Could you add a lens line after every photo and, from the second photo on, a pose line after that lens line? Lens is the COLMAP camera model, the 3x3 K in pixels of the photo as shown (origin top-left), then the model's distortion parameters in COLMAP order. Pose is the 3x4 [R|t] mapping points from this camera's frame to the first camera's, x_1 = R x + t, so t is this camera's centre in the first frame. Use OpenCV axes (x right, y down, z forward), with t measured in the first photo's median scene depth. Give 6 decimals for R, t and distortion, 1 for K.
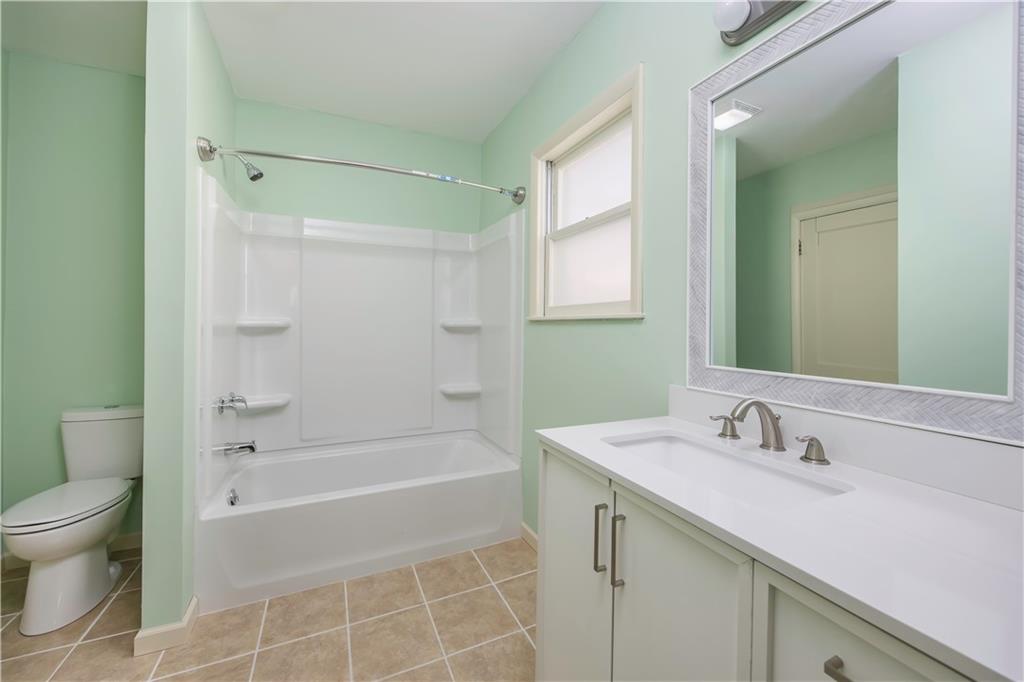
lens RADIAL K [[394.4, 0, 511.4], [0, 394.4, 333.4], [0, 0, 1]] dist [-0.002080, 0.000241]
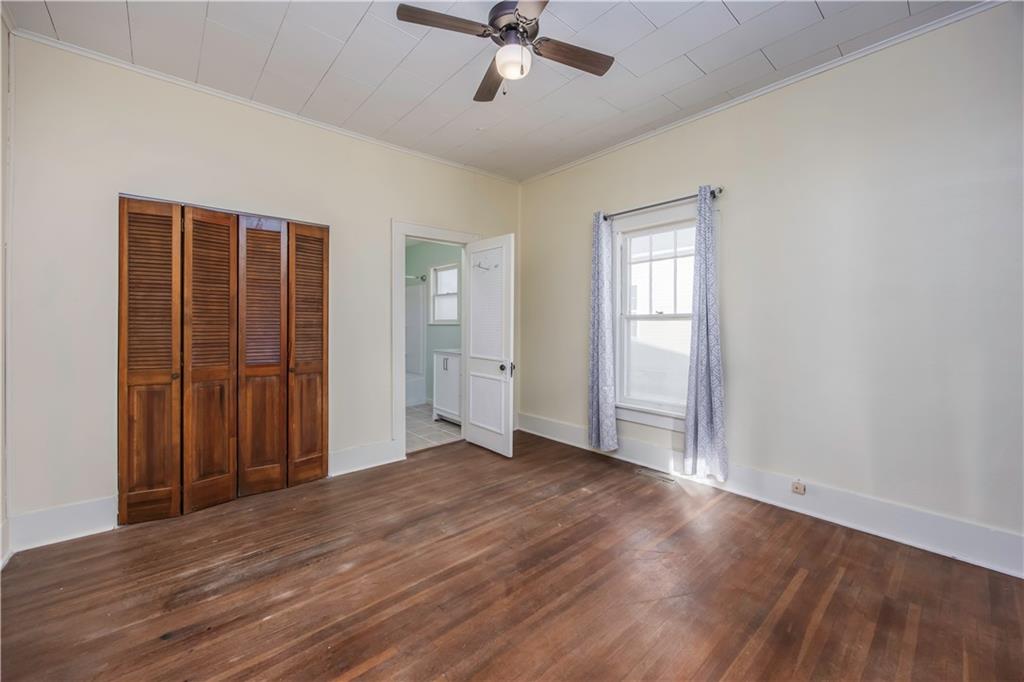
lens RADIAL K [[394.4, 0, 513.3], [0, 394.4, 331.3], [0, 0, 1]] dist [-0.002080, 0.000241]
pose [[0.959403, -0.011403, 0.281807, -0.167070], [0.011610, 0.999932, 0.000936, 0.019315], [-0.281799, 0.002374, 0.959471, -1.887712]]
